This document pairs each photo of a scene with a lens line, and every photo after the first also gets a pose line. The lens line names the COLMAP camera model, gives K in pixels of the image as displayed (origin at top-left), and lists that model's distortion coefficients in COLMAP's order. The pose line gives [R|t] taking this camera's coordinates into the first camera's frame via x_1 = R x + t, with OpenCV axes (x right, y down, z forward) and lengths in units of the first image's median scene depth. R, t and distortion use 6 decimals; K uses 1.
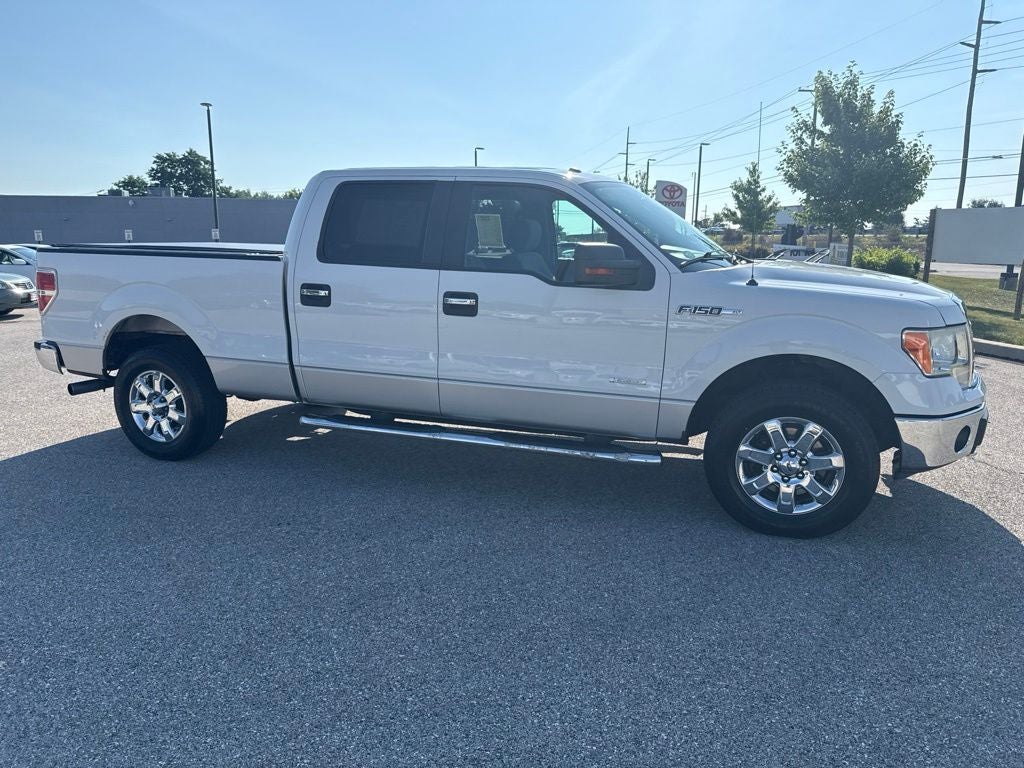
lens RADIAL K [[724.4, 0, 510.5], [0, 724.4, 378.2], [0, 0, 1]] dist [0.059116, -0.079798]
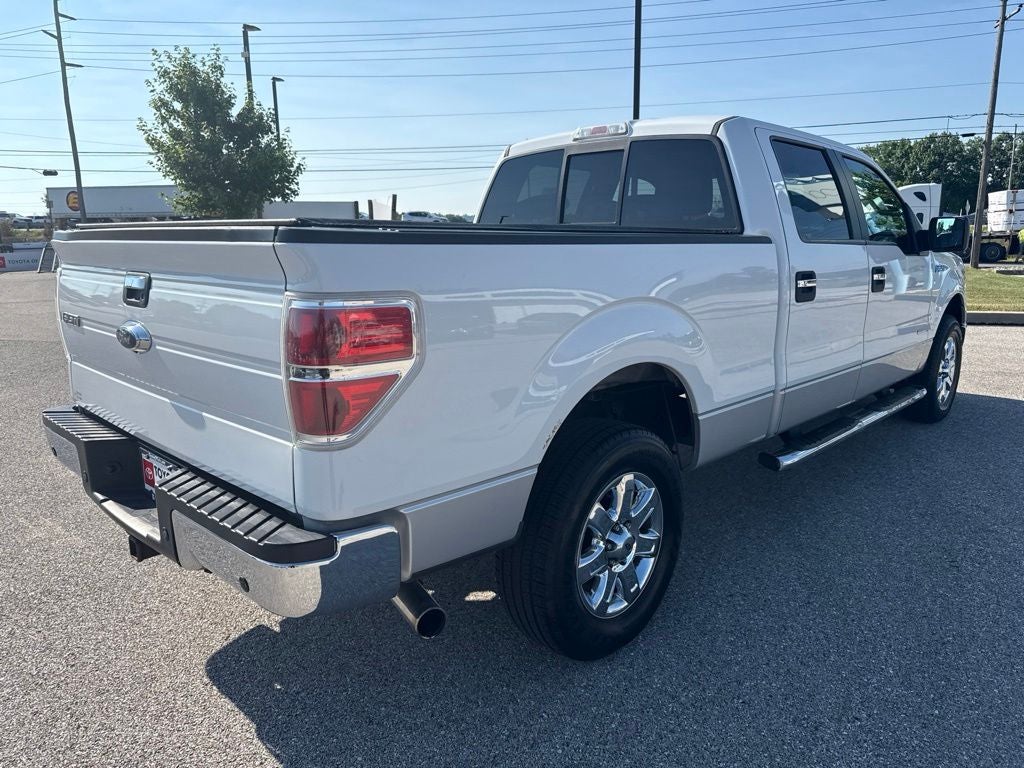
lens RADIAL K [[724.4, 0, 510.5], [0, 724.4, 378.2], [0, 0, 1]] dist [0.059116, -0.079798]
pose [[0.396275, -0.185932, 0.899108, -0.886341], [0.180671, 0.975924, 0.122188, -0.138737], [-0.900180, 0.114023, 0.420327, 0.803158]]
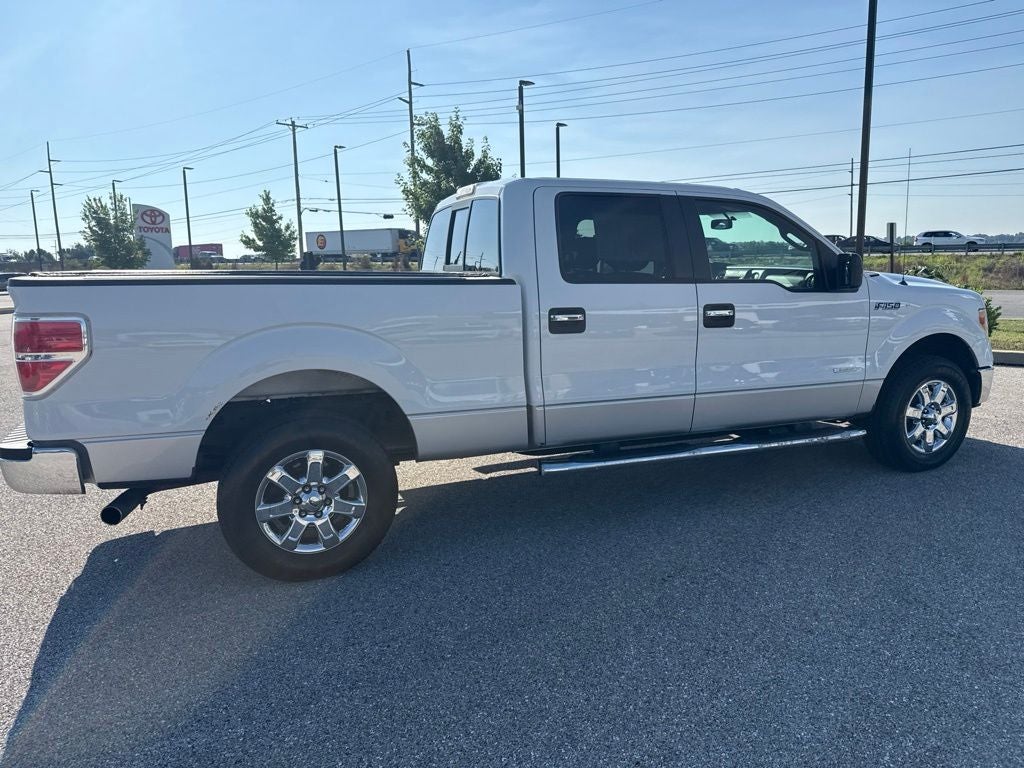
lens RADIAL K [[724.9, 0, 516.3], [0, 724.9, 382.0], [0, 0, 1]] dist [0.052640, -0.085510]
pose [[0.737019, -0.120742, 0.664999, -0.738939], [0.143092, 0.989485, 0.021069, -0.056229], [-0.660551, 0.079628, 0.746547, 0.337095]]
